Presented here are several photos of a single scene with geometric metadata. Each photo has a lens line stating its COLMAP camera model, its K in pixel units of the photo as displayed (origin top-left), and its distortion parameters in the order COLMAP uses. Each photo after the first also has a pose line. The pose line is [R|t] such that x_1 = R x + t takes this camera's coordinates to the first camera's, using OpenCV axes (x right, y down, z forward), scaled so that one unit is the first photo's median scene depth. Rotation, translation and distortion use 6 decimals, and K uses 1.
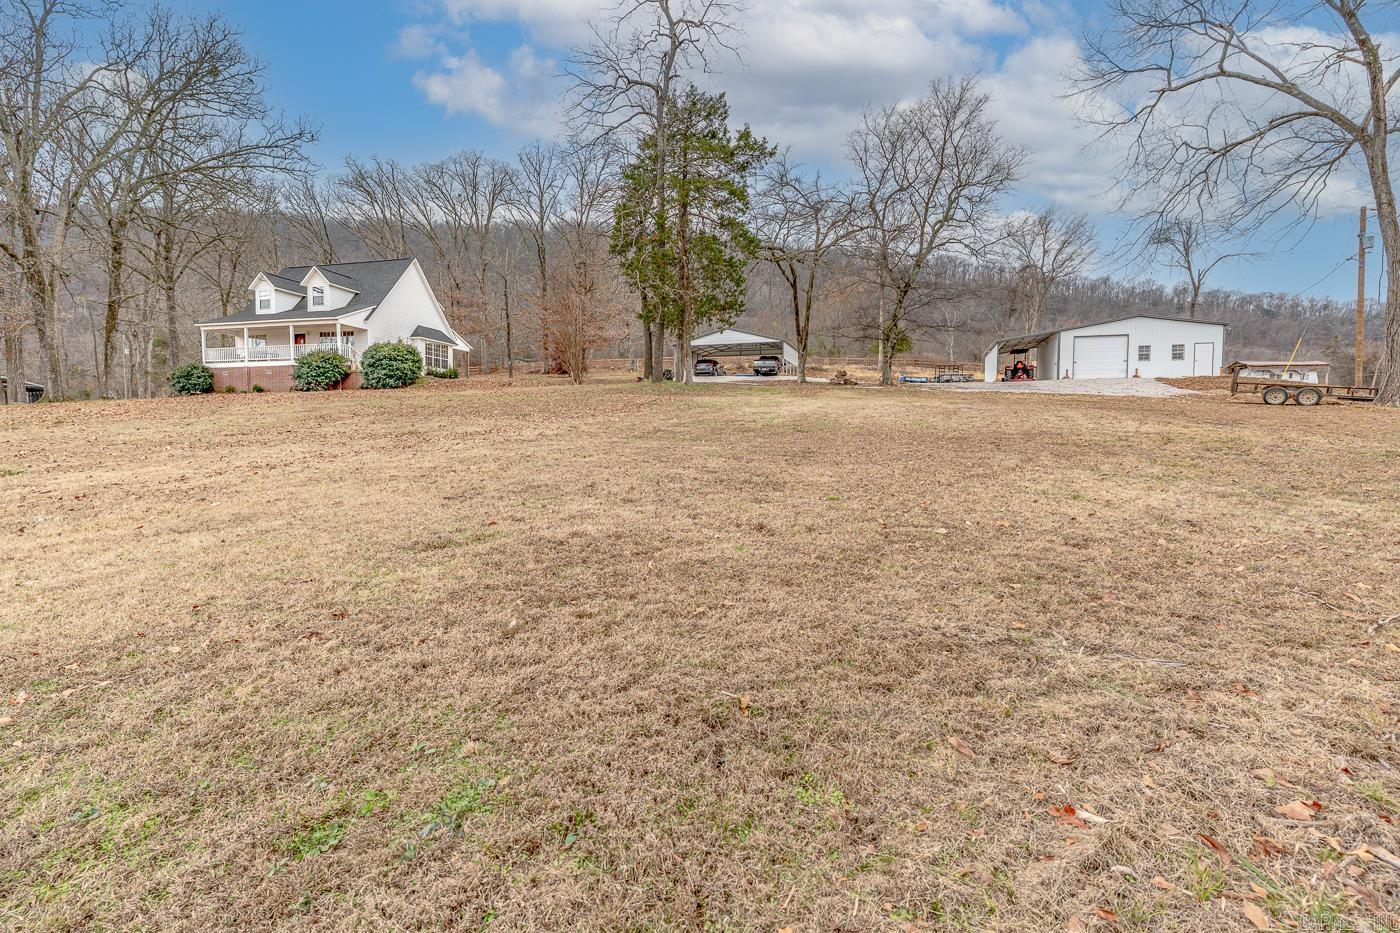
lens RADIAL K [[678.8, 0, 696.0], [0, 678.8, 455.6], [0, 0, 1]] dist [-0.003365, 0.000144]
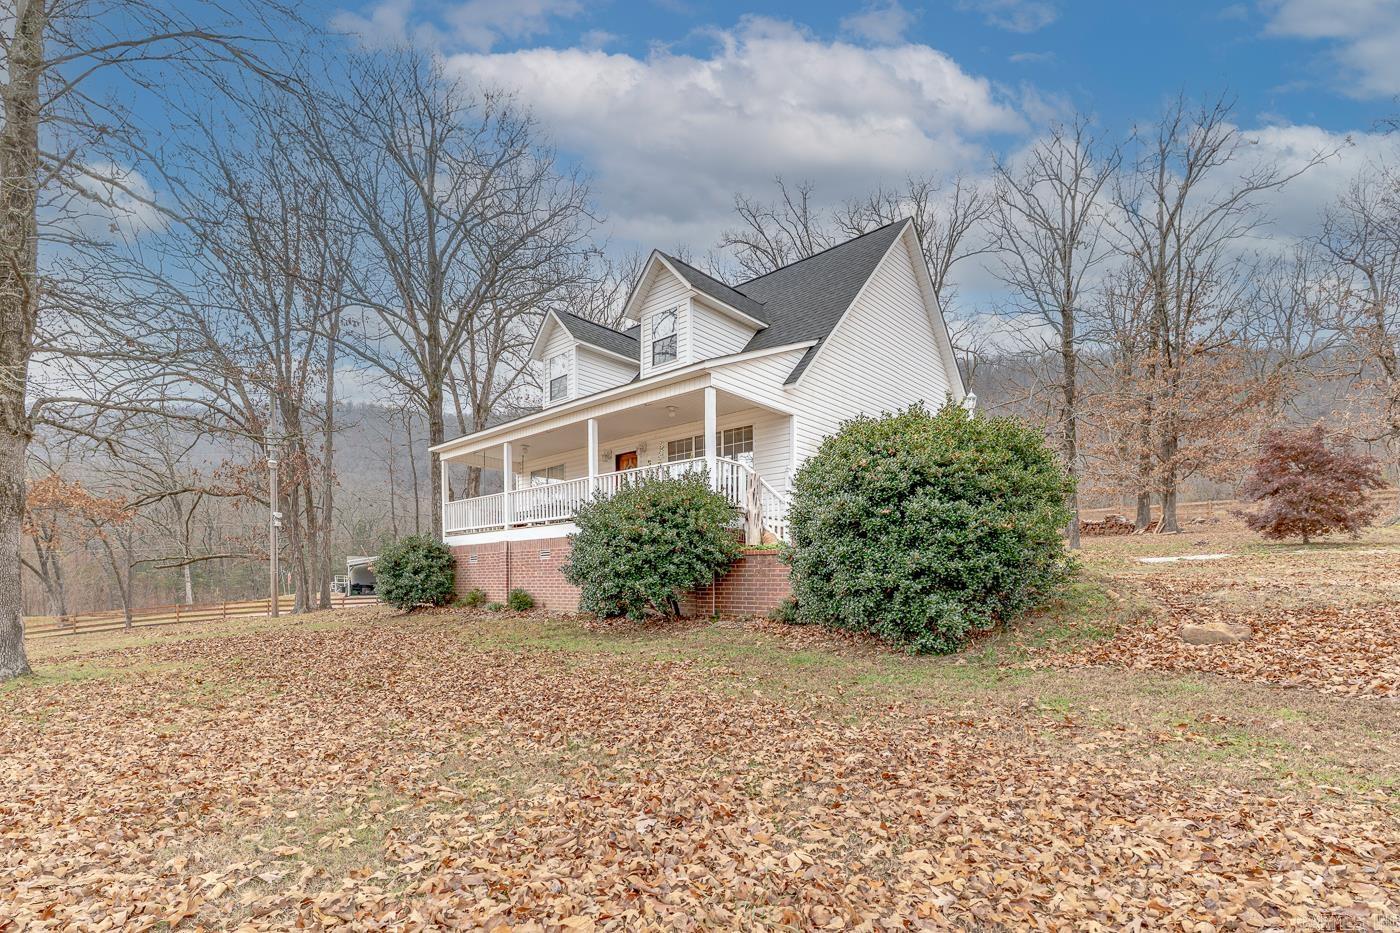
lens RADIAL K [[678.8, 0, 696.0], [0, 678.8, 455.6], [0, 0, 1]] dist [-0.003365, 0.000144]
pose [[0.865423, -0.090567, -0.492788, -0.377828], [-0.023228, 0.975218, -0.220022, -0.098451], [0.500503, 0.201859, 0.841873, 0.731328]]
